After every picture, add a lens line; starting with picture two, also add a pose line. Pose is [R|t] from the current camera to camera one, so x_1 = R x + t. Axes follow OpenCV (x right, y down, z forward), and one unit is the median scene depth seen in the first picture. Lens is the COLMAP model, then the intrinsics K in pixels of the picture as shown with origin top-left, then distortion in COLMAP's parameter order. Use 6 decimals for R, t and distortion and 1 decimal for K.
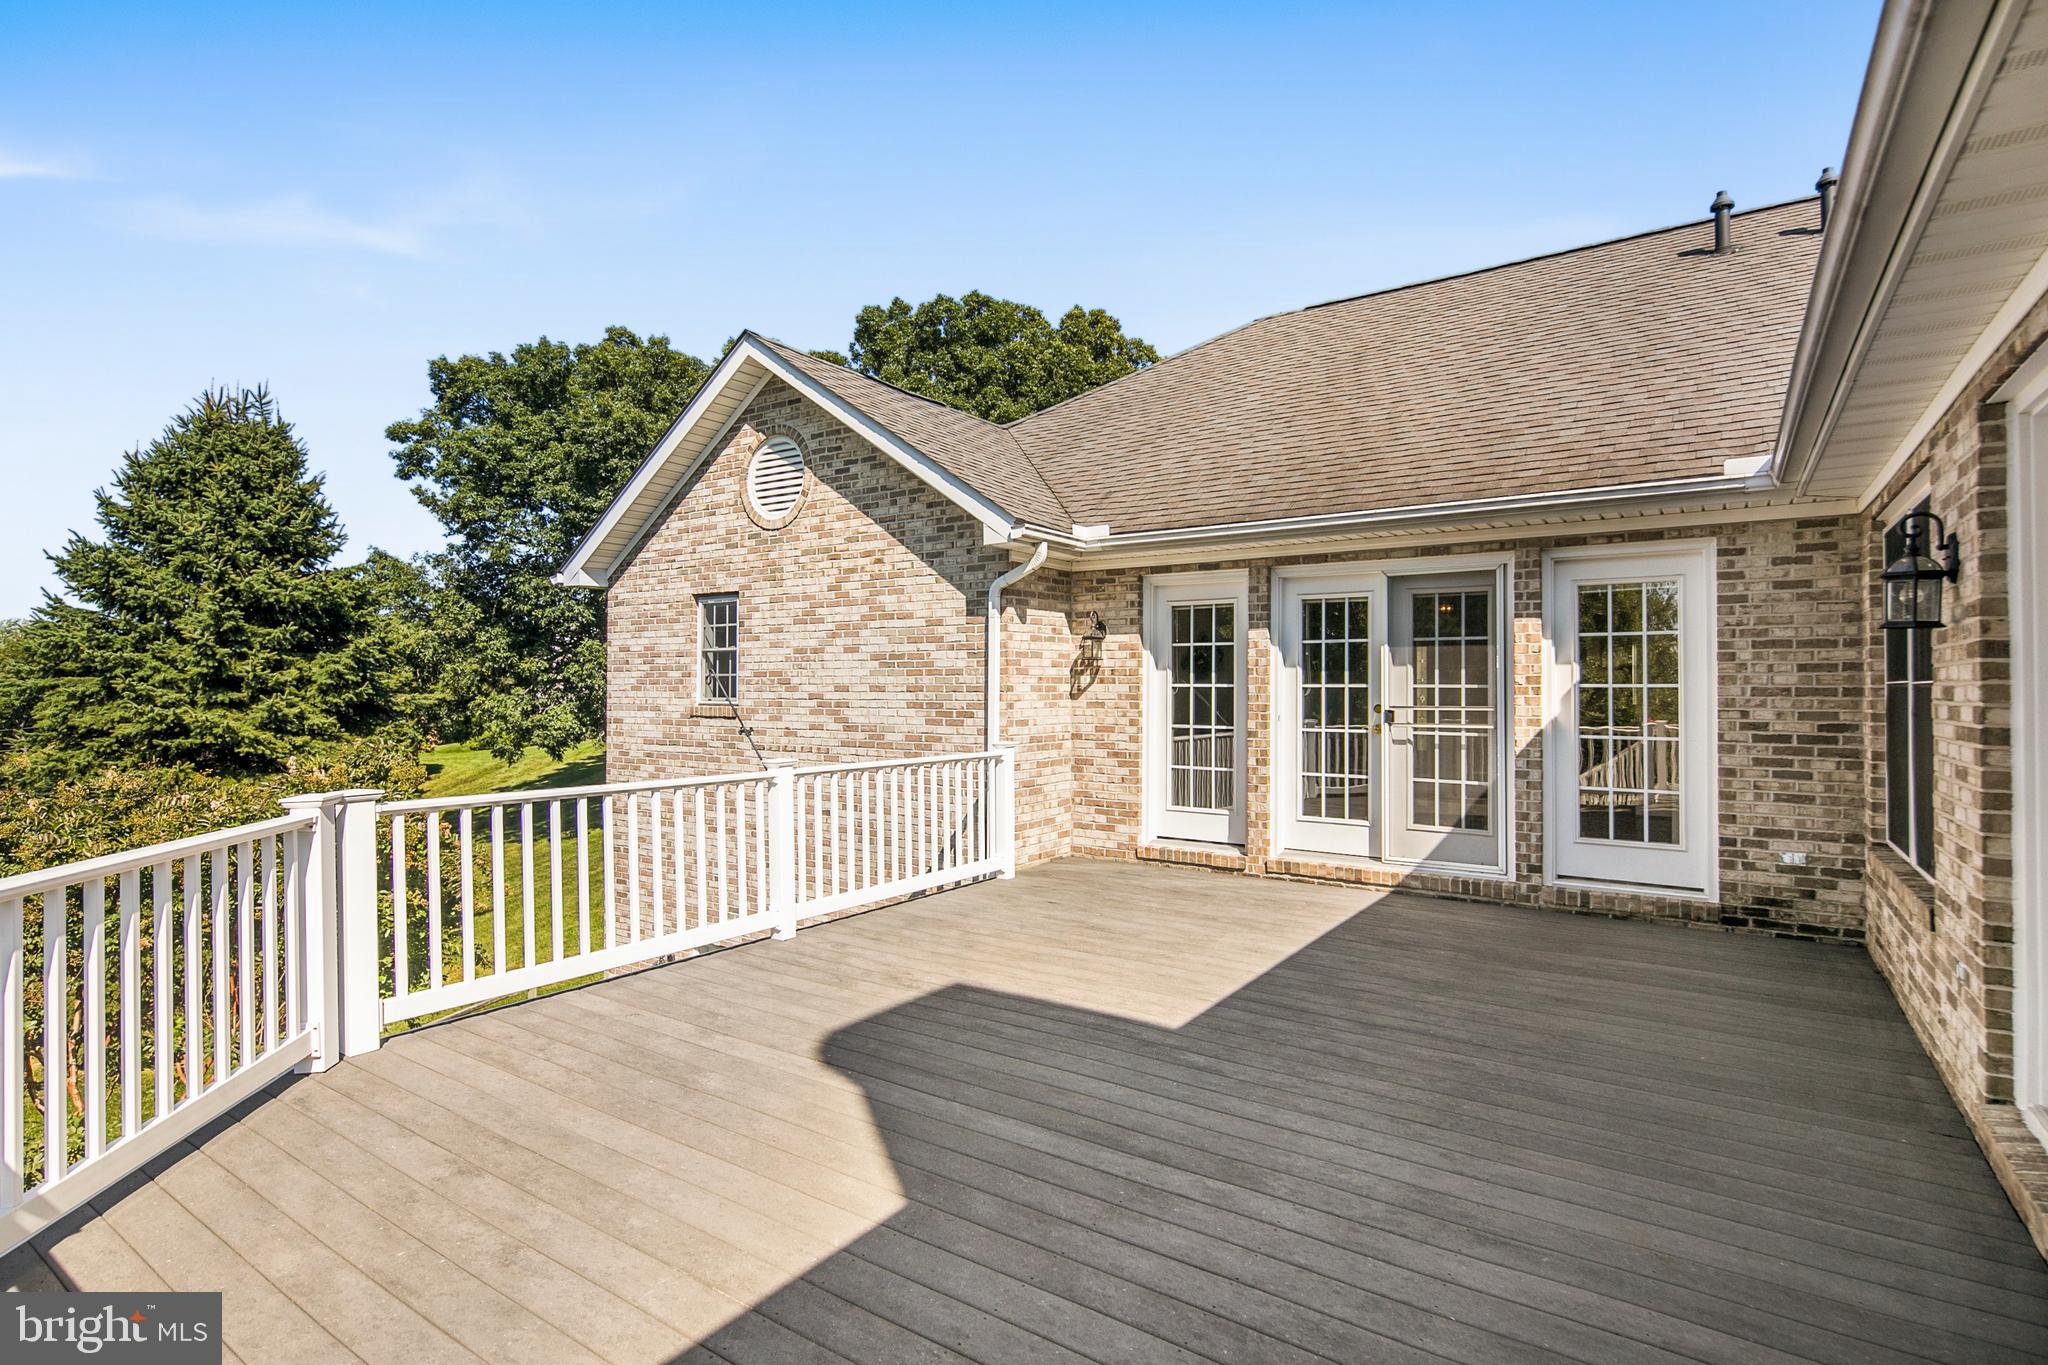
lens RADIAL K [[1000.7, 0, 1010.0], [0, 1000.7, 682.7], [0, 0, 1]] dist [-0.001774, -0.001176]
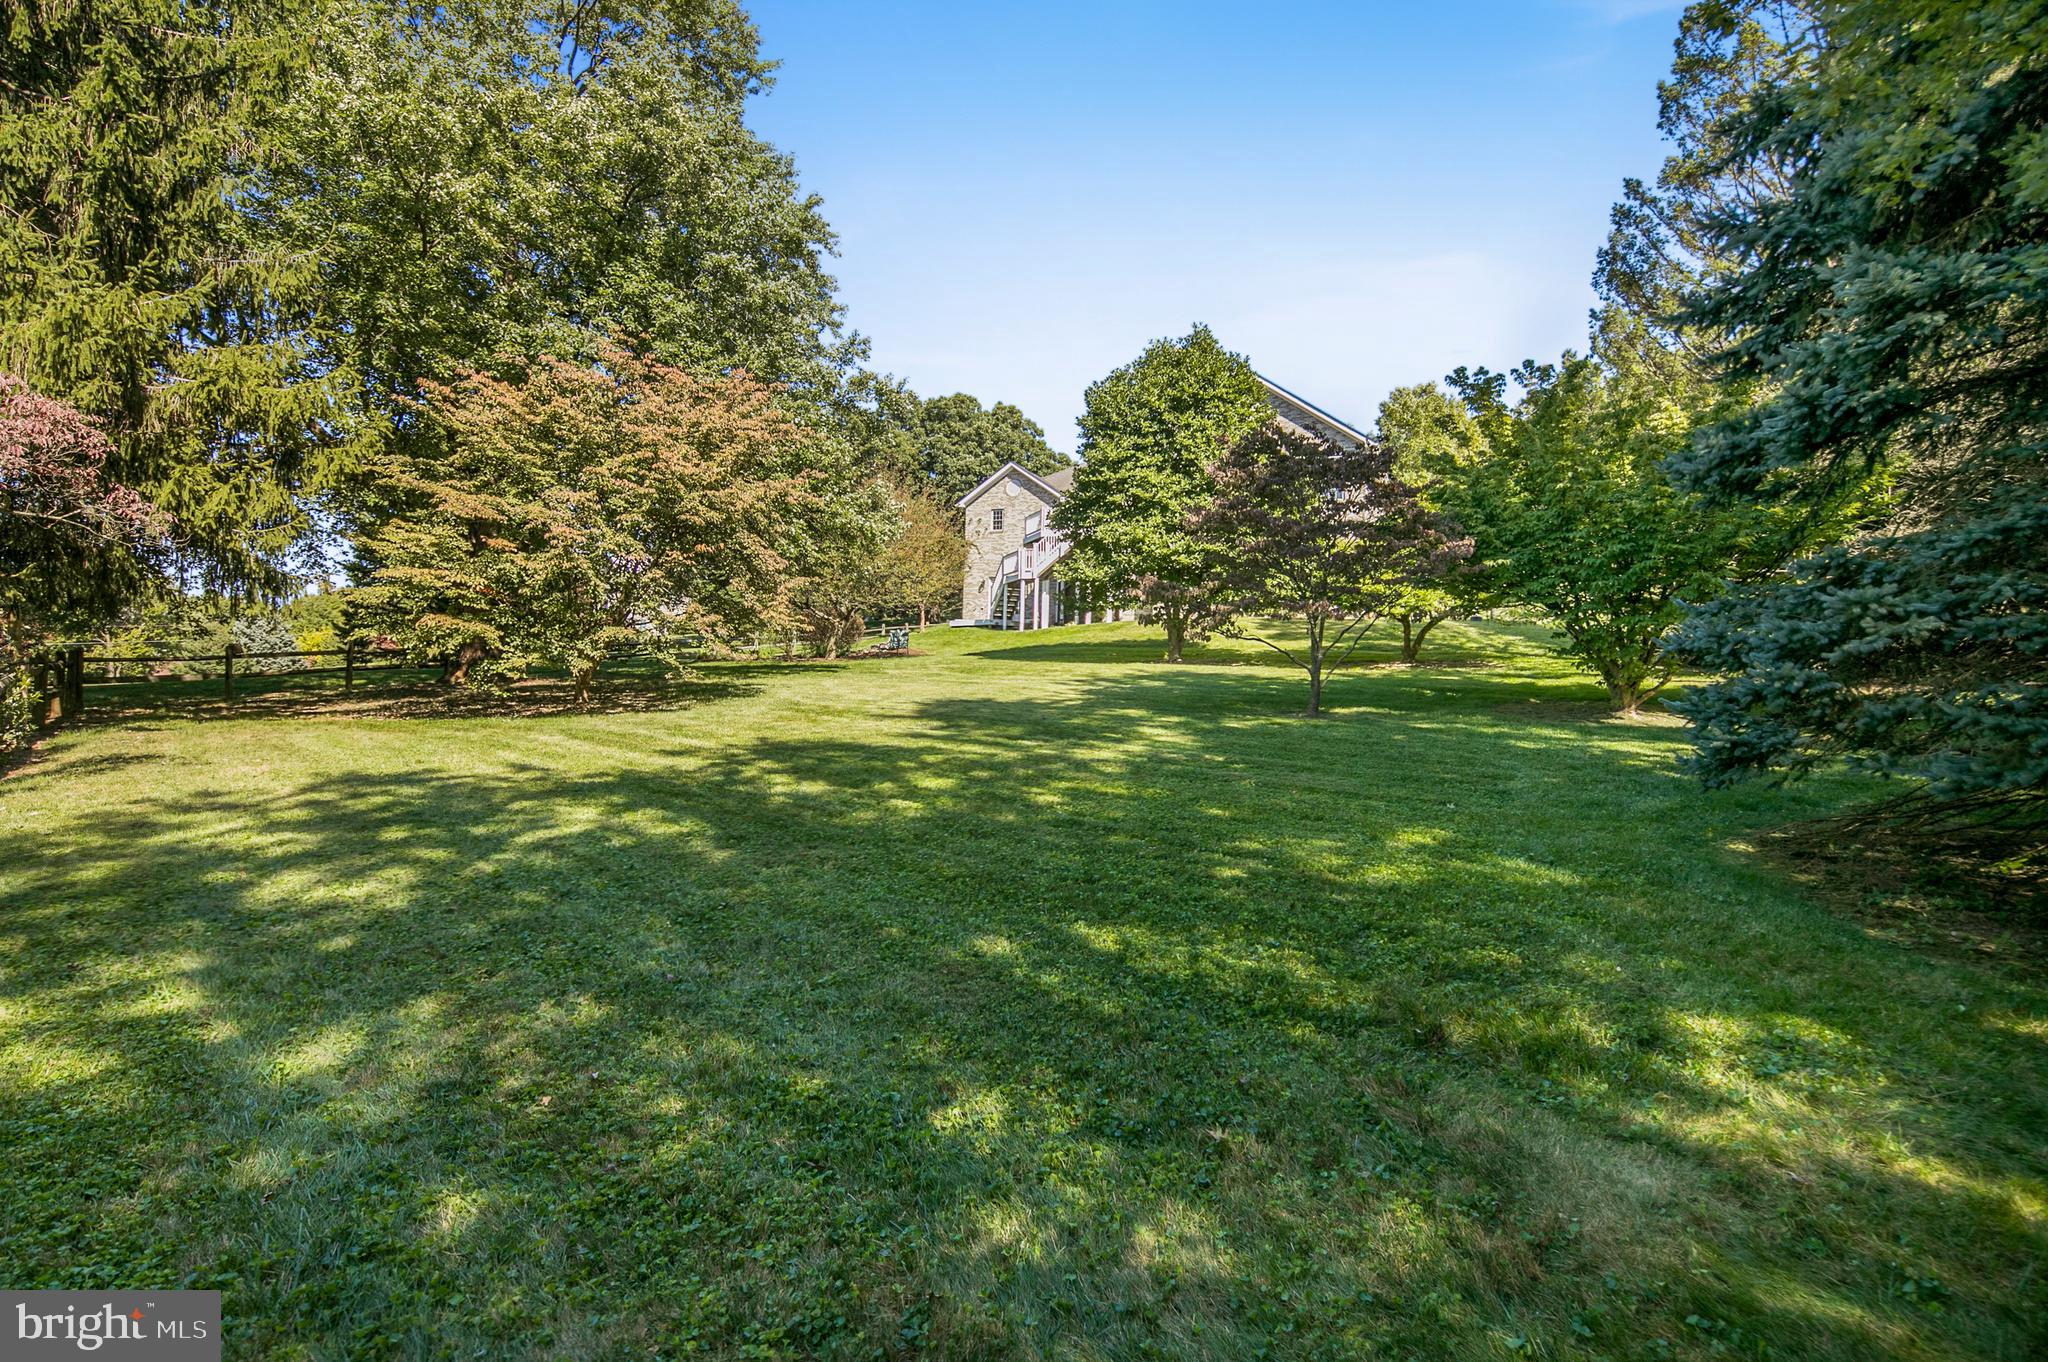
lens RADIAL K [[1000.7, 0, 1032.6], [0, 1000.7, 682.6], [0, 0, 1]] dist [-0.001774, -0.001176]
pose [[0.976566, 0.022778, 0.214010, -1.374702], [-0.021468, 0.999734, -0.008441, 0.963567], [-0.214145, 0.003649, 0.976795, -4.632994]]
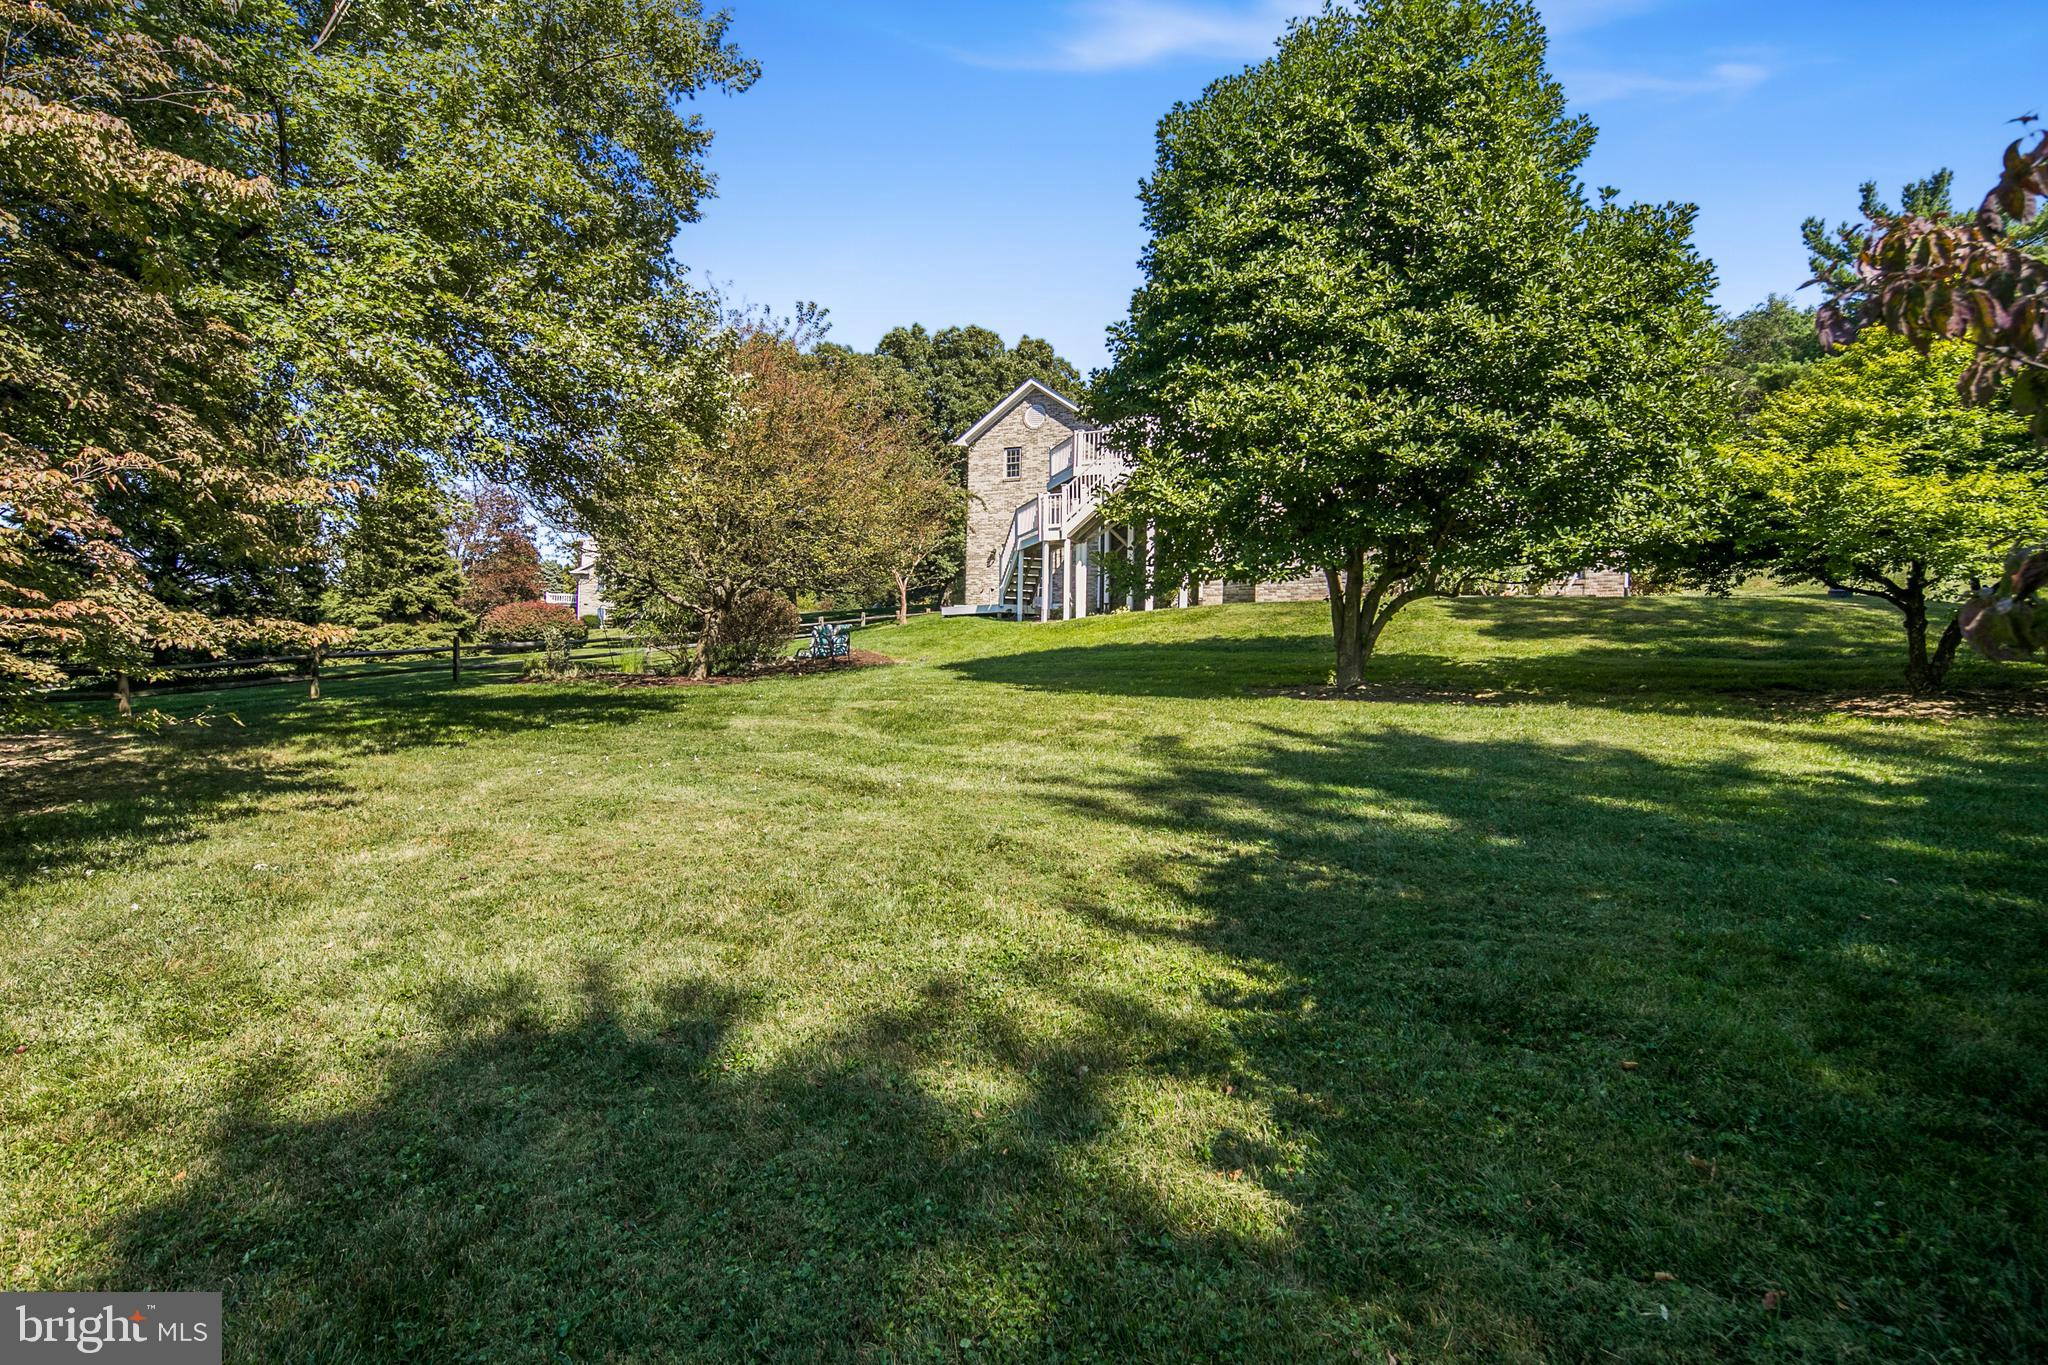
lens RADIAL K [[1000.7, 0, 1017.6], [0, 1000.7, 687.5], [0, 0, 1]] dist [-0.001774, -0.001176]
pose [[0.987077, 0.011620, 0.159827, -0.969290], [-0.013938, 0.999813, 0.013392, 0.834683], [-0.159641, -0.015446, 0.987054, -2.942337]]
